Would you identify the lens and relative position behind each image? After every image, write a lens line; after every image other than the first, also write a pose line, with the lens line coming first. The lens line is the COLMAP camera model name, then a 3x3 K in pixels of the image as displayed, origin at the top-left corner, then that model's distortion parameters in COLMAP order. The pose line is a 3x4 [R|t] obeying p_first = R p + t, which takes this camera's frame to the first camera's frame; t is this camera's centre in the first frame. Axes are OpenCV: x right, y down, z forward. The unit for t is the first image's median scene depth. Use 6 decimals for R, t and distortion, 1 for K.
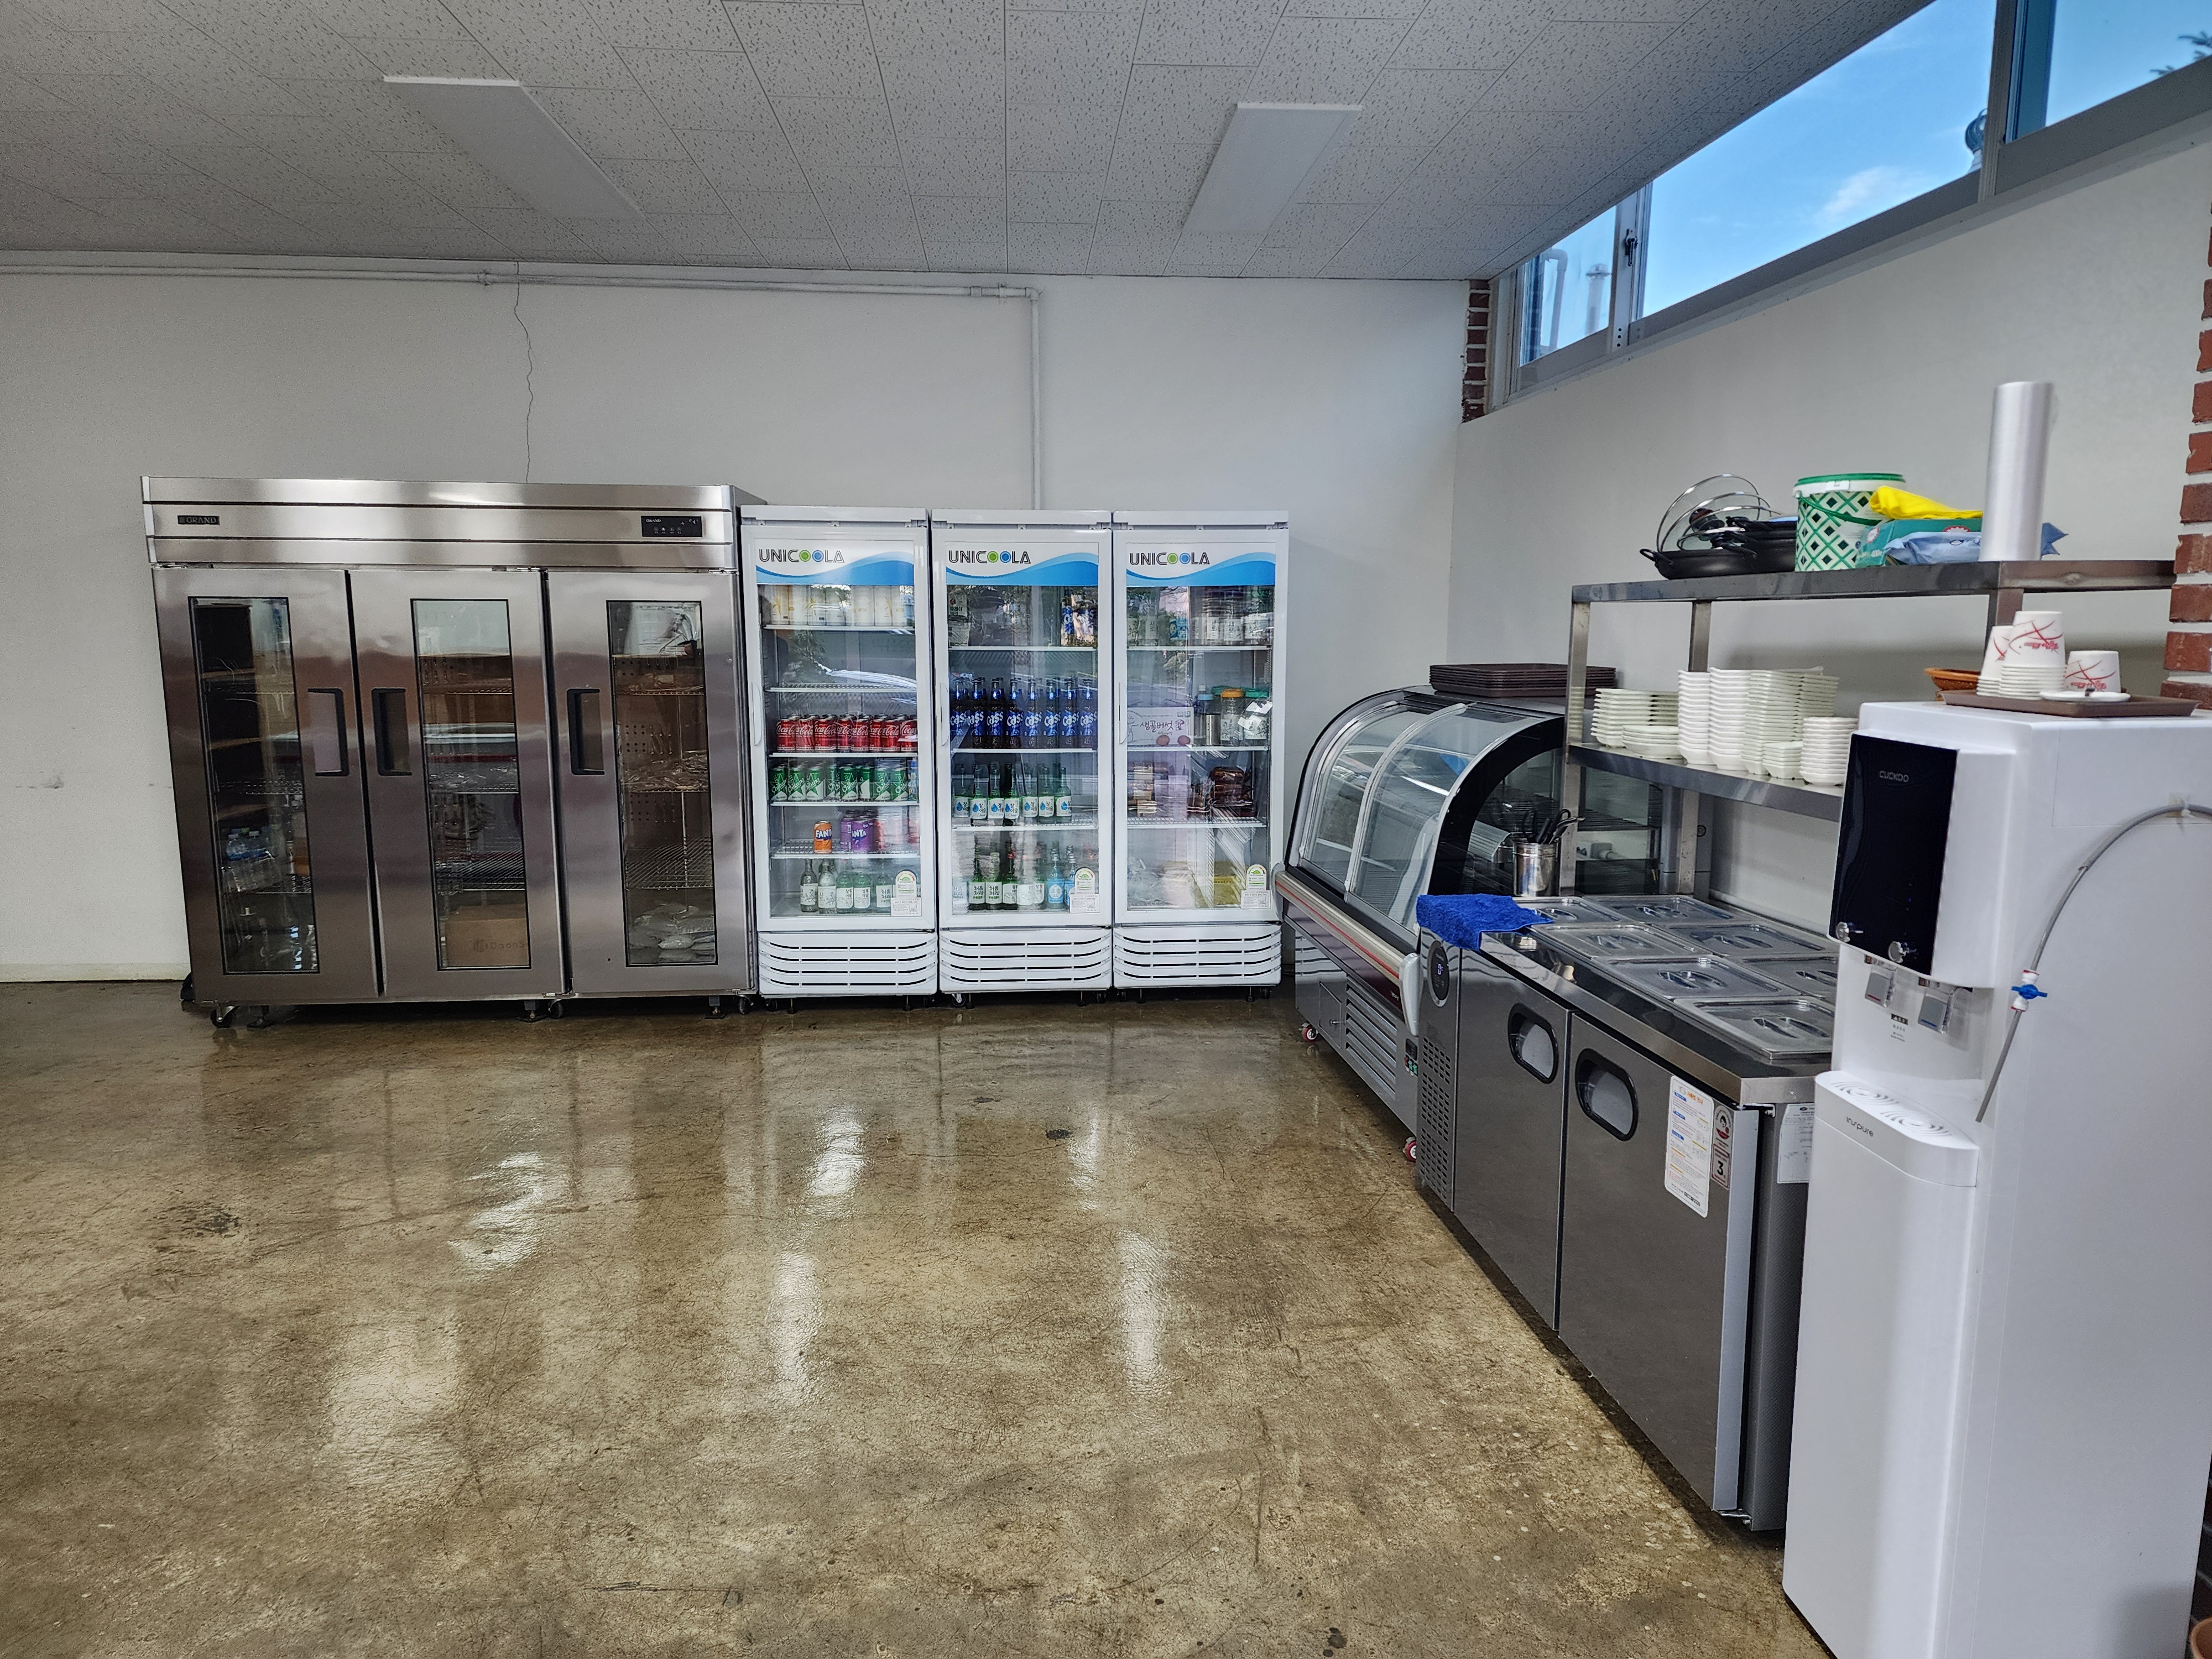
lens RADIAL K [[1449.8, 0, 1125.2], [0, 1449.8, 820.8], [0, 0, 1]] dist [0.067085, -0.051899]
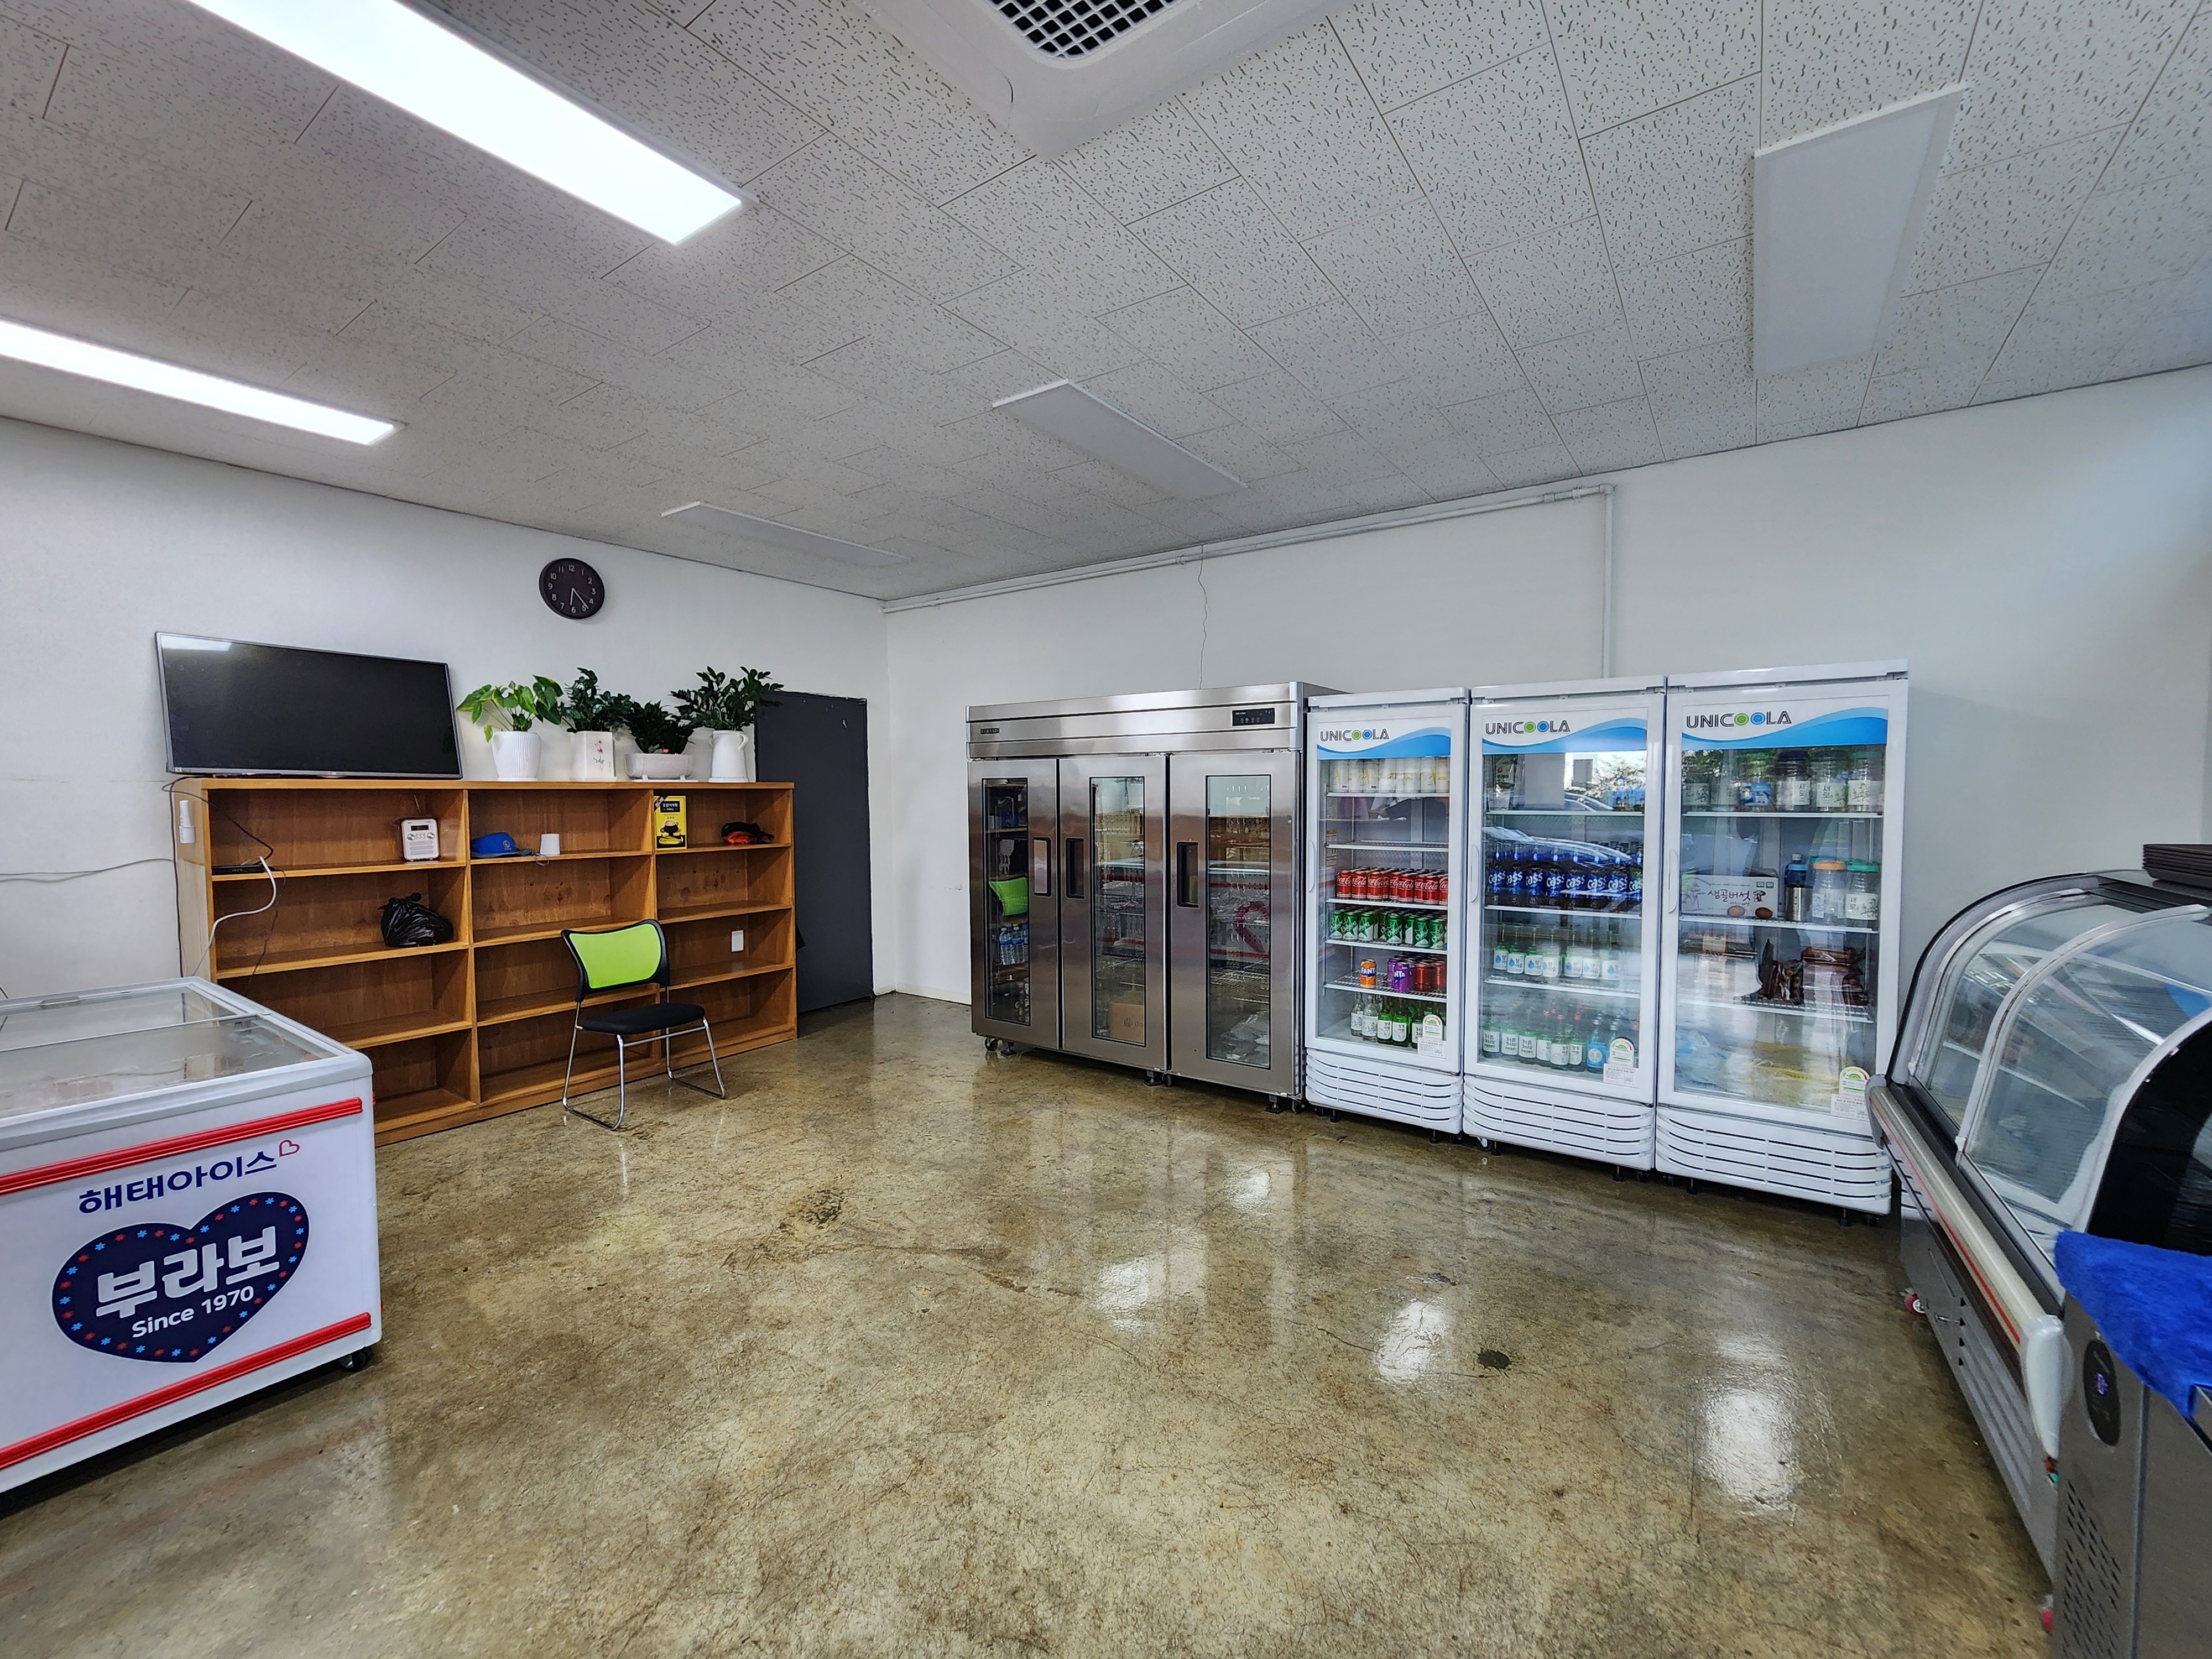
lens RADIAL K [[895.3, 0, 1125.8], [0, 895.3, 829.3], [0, 0, 1]] dist [-0.000974, 0.000671]
pose [[0.772140, 0.020798, -0.635112, 0.096012], [-0.082936, 0.994214, -0.068272, -0.039247], [0.630018, 0.105389, 0.769397, 0.323152]]
